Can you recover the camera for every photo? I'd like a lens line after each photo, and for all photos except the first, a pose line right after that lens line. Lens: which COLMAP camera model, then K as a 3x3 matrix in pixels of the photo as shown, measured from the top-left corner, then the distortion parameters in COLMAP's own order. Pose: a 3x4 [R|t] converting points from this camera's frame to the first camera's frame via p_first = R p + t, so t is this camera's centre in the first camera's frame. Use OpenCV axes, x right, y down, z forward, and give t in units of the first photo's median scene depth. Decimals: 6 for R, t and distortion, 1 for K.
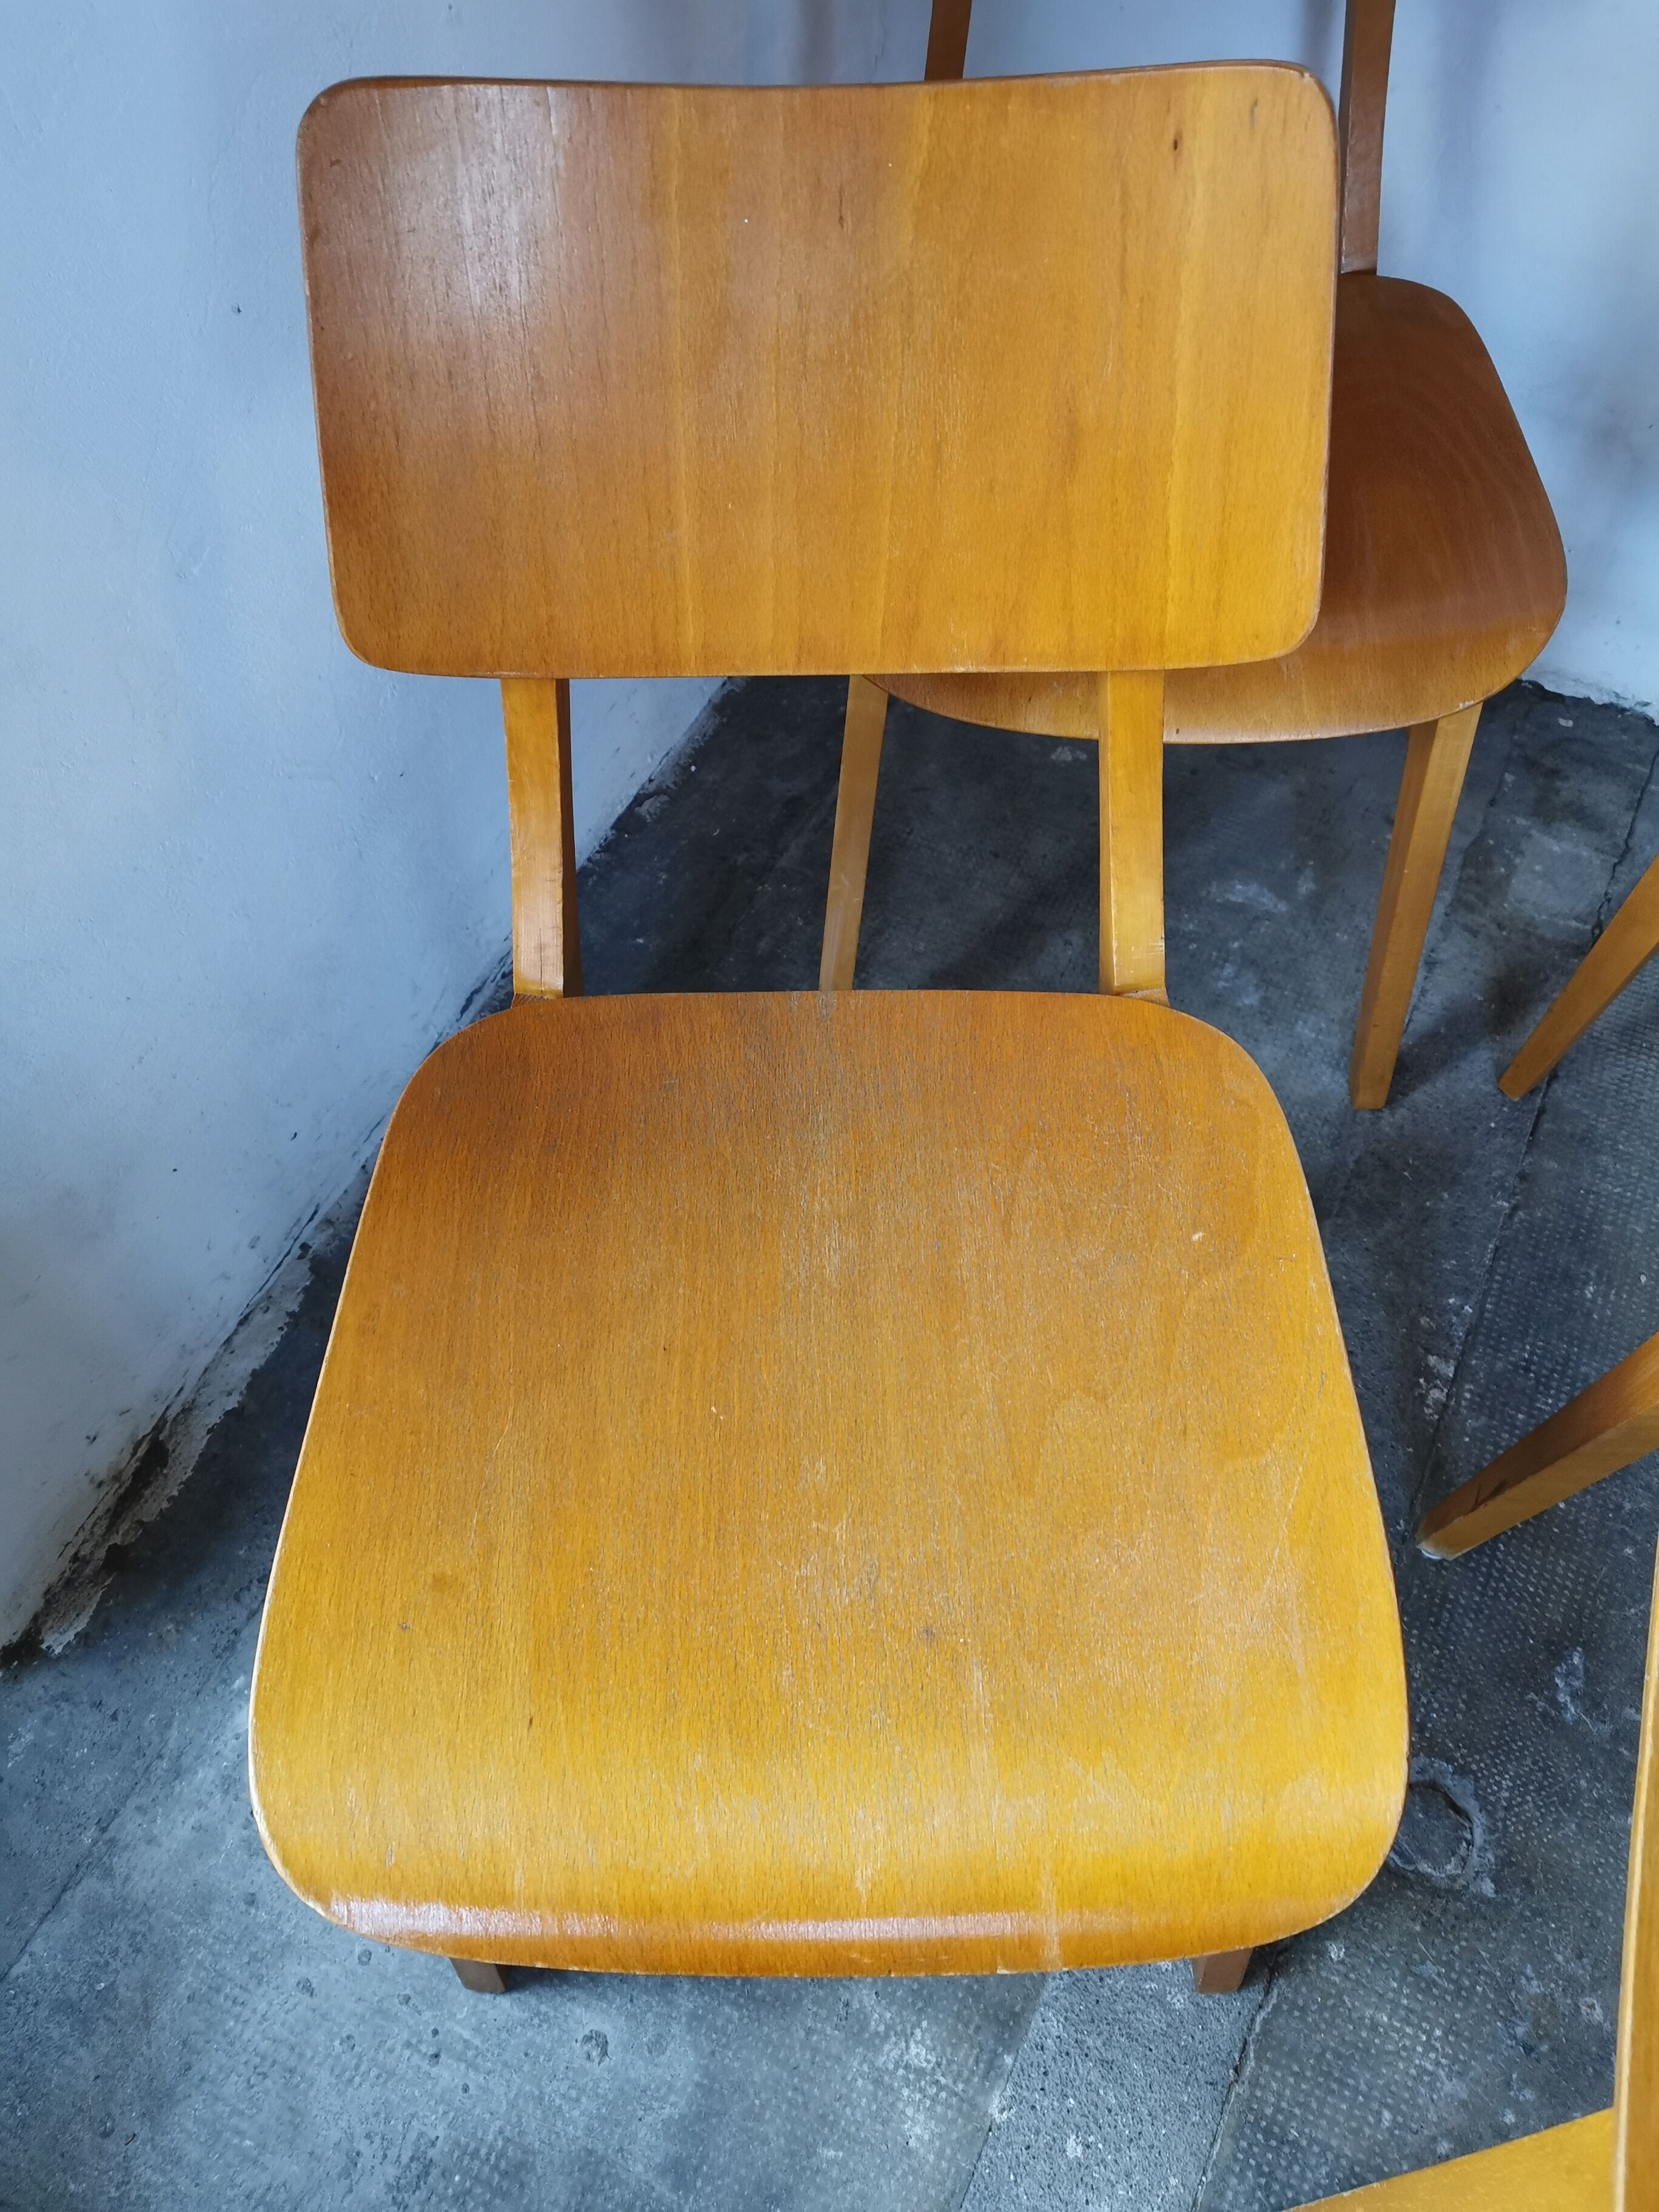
lens RADIAL K [[1705.7, 0, 837.1], [0, 1705.7, 1087.1], [0, 0, 1]] dist [0.071973, -0.102906]
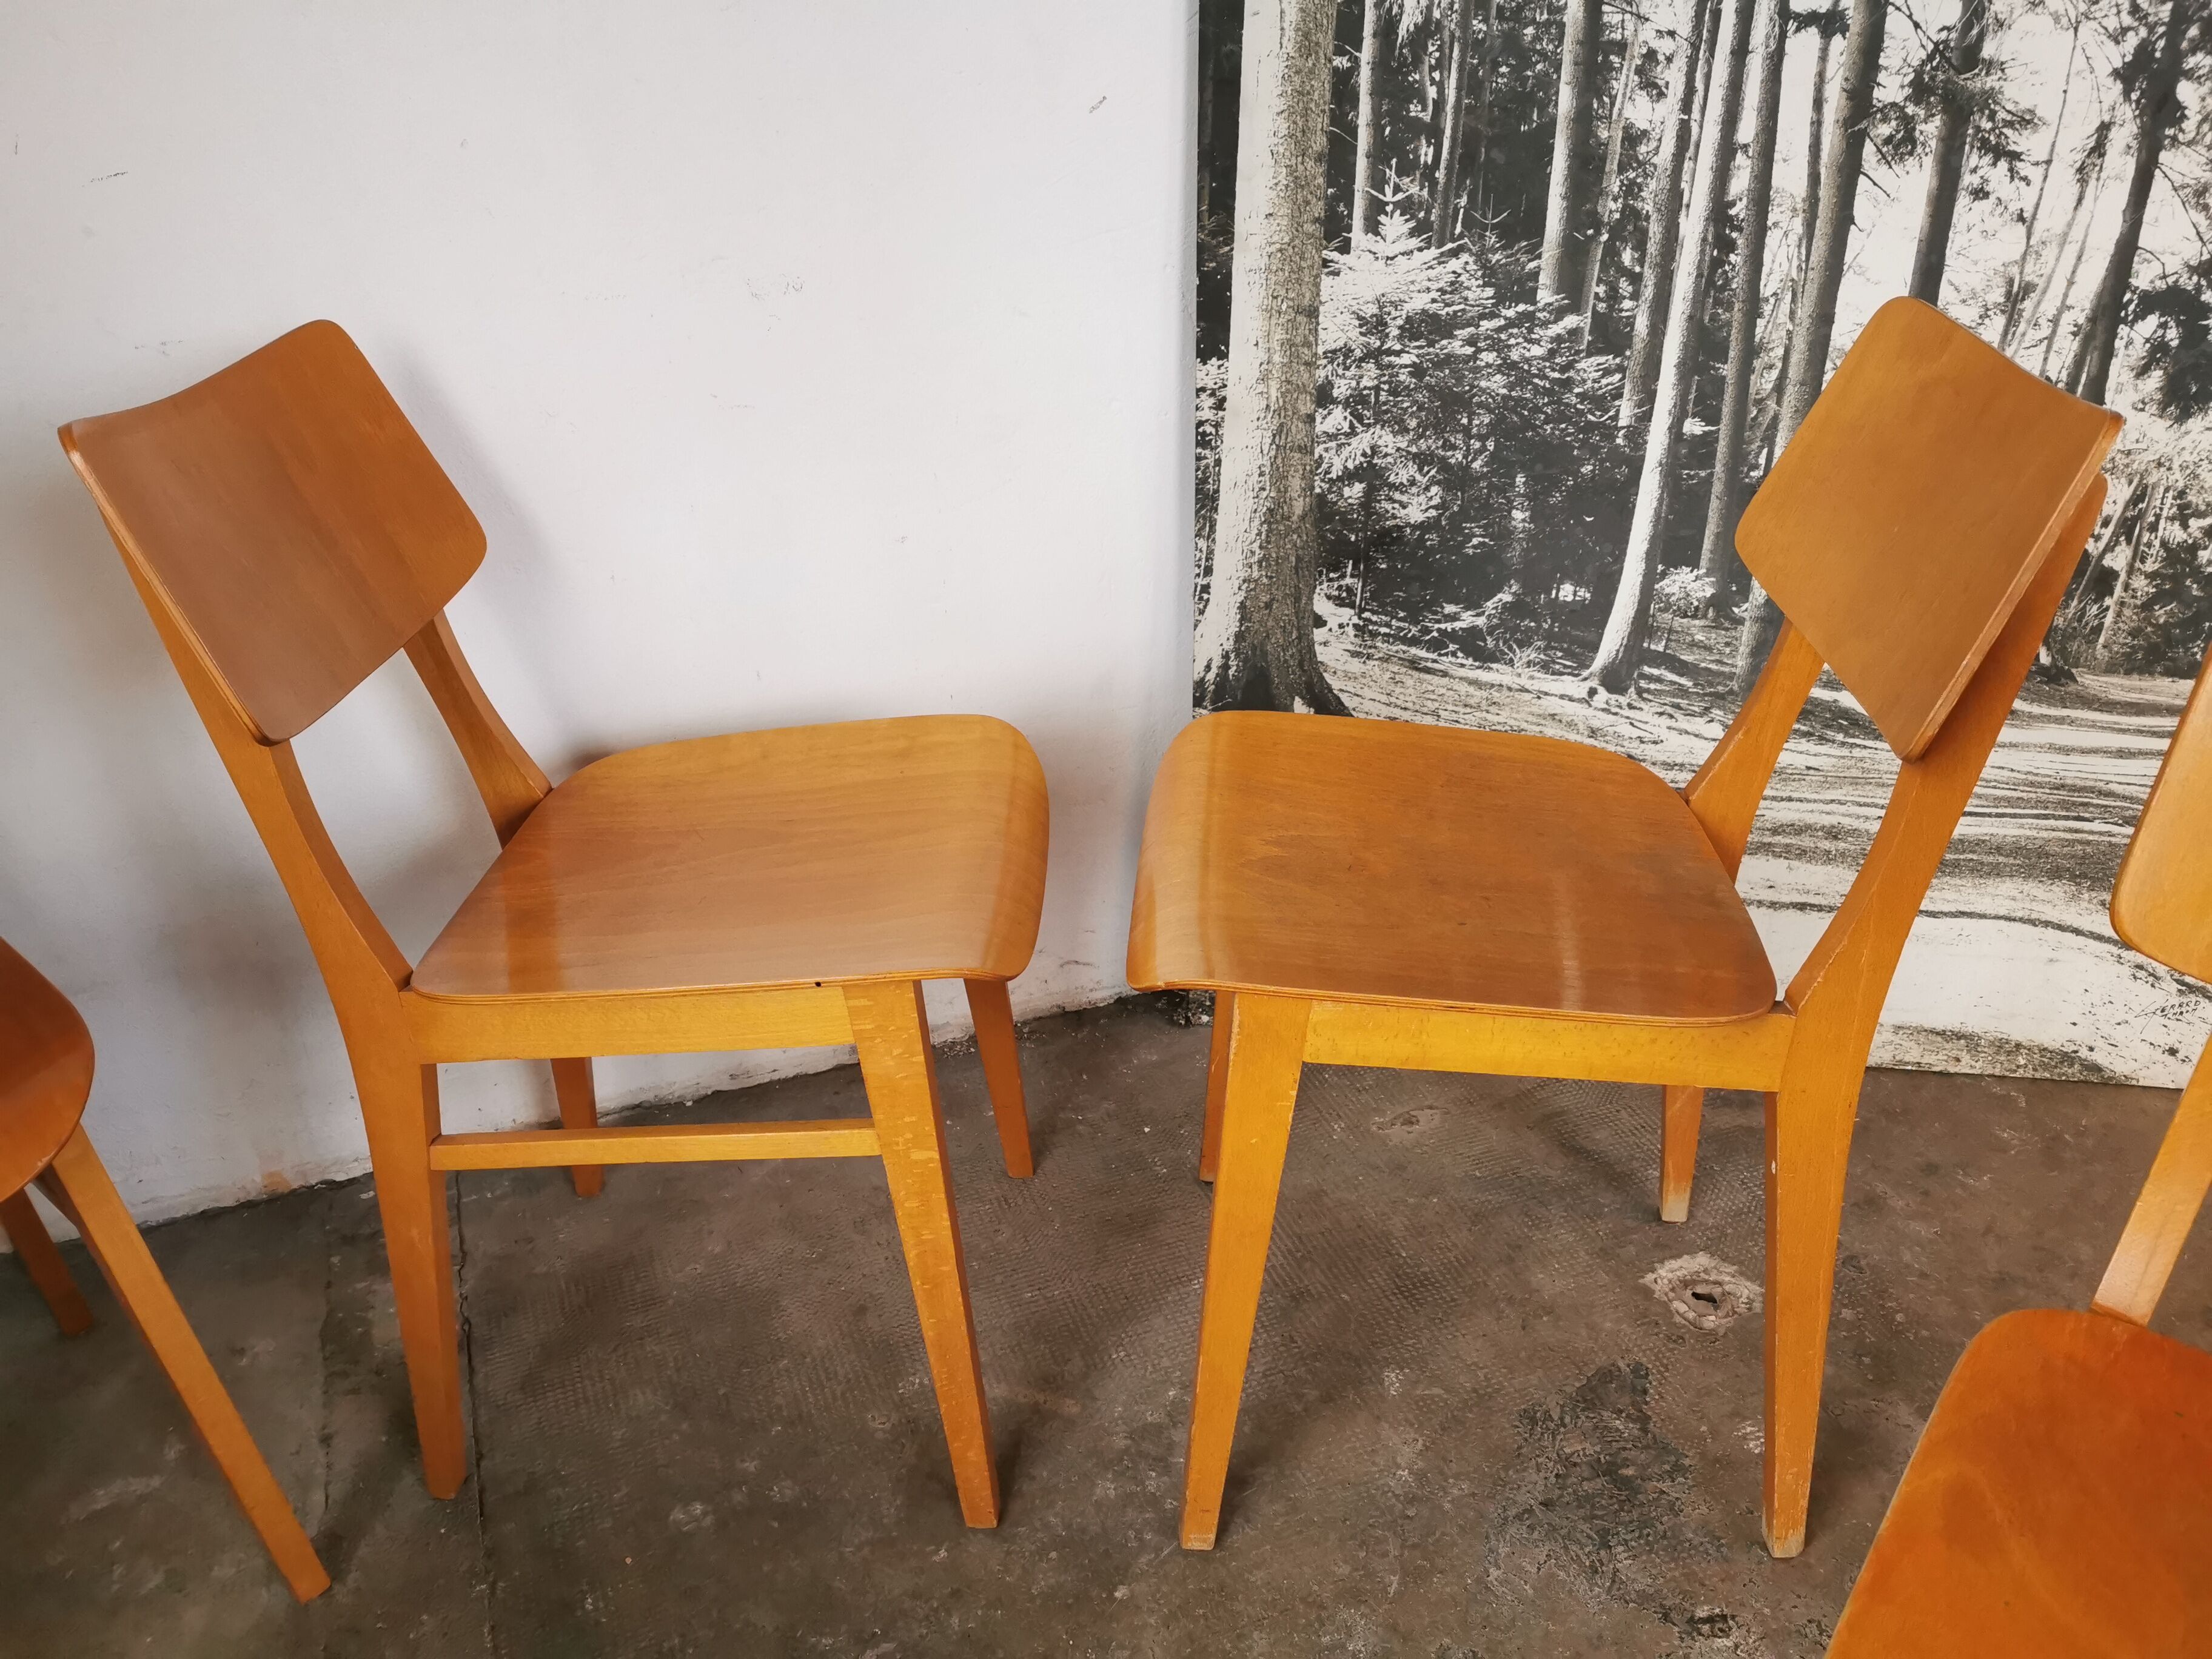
lens RADIAL K [[1705.7, 0, 1108.0], [0, 1705.7, 835.2], [0, 0, 1]] dist [0.071973, -0.102906]
pose [[0.676273, -0.348253, 0.649134, 0.133120], [0.625680, 0.736659, -0.256629, 0.222268], [-0.388818, 0.579701, 0.716077, -0.097243]]
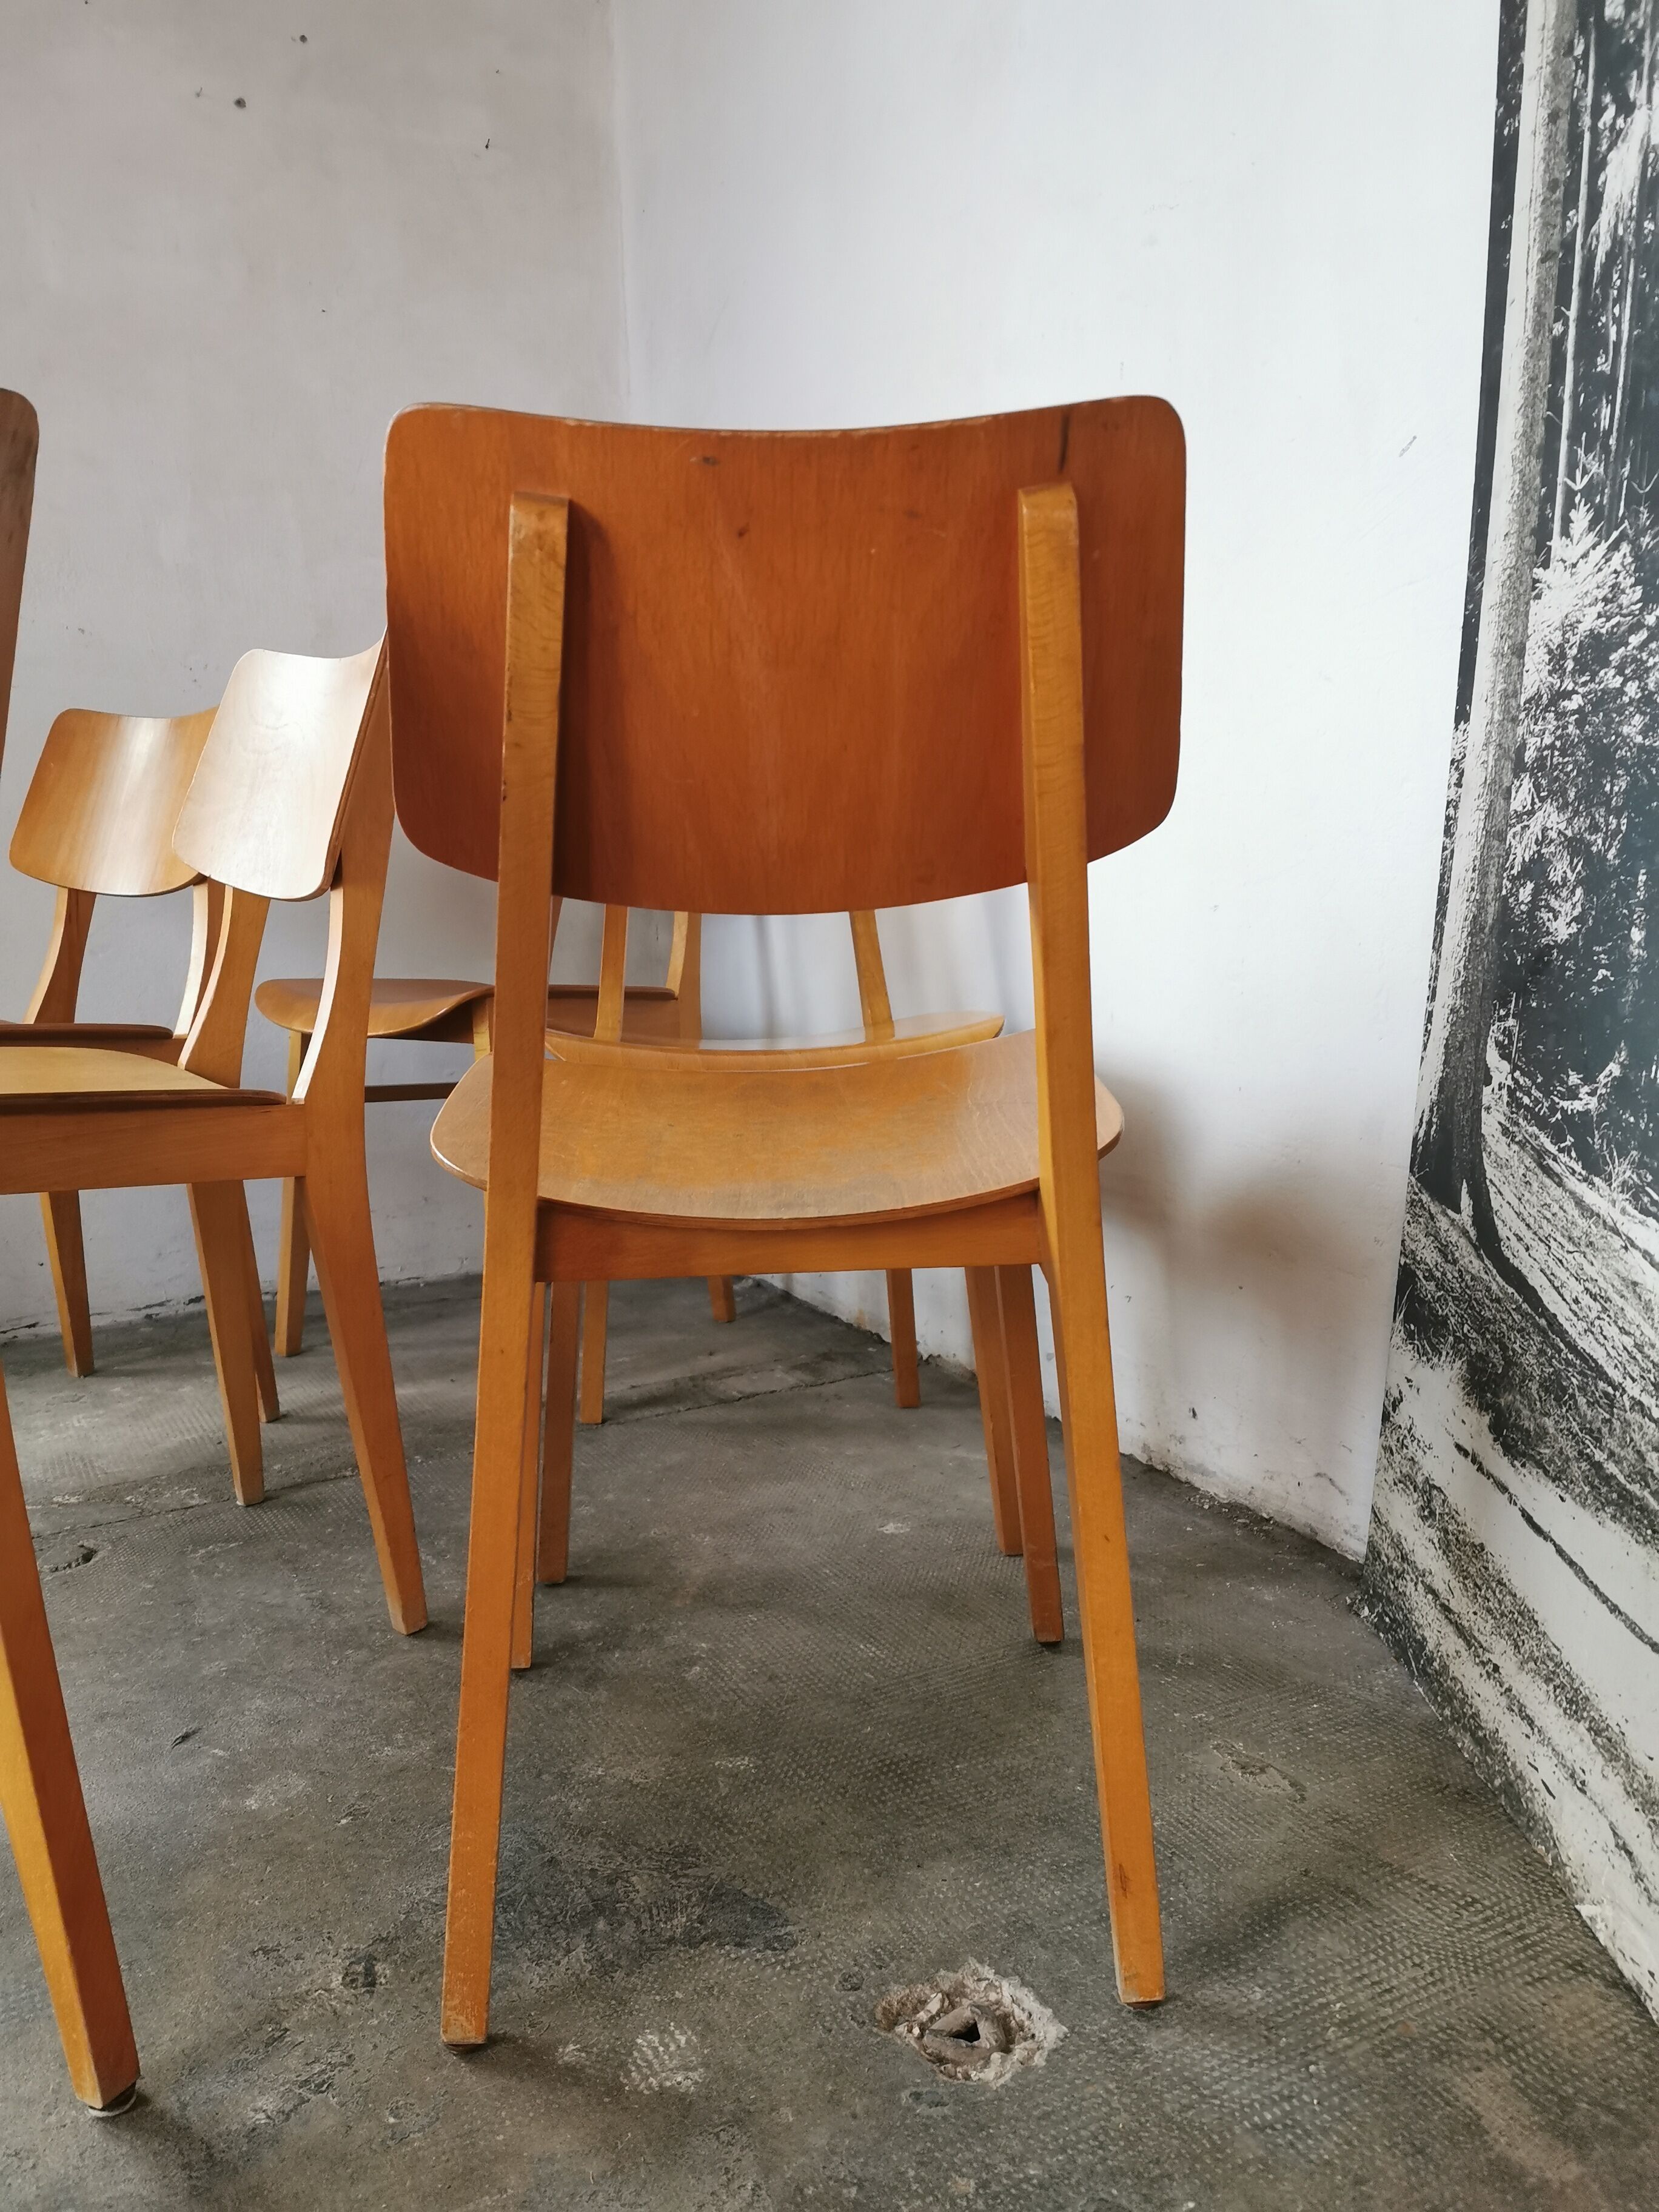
lens RADIAL K [[1705.7, 0, 815.4], [0, 1705.7, 1116.1], [0, 0, 1]] dist [0.071973, -0.102906]
pose [[0.822046, 0.076346, -0.564280, 1.361656], [-0.467159, 0.657038, -0.591662, 0.605716], [0.325582, 0.749982, 0.575781, 0.034155]]
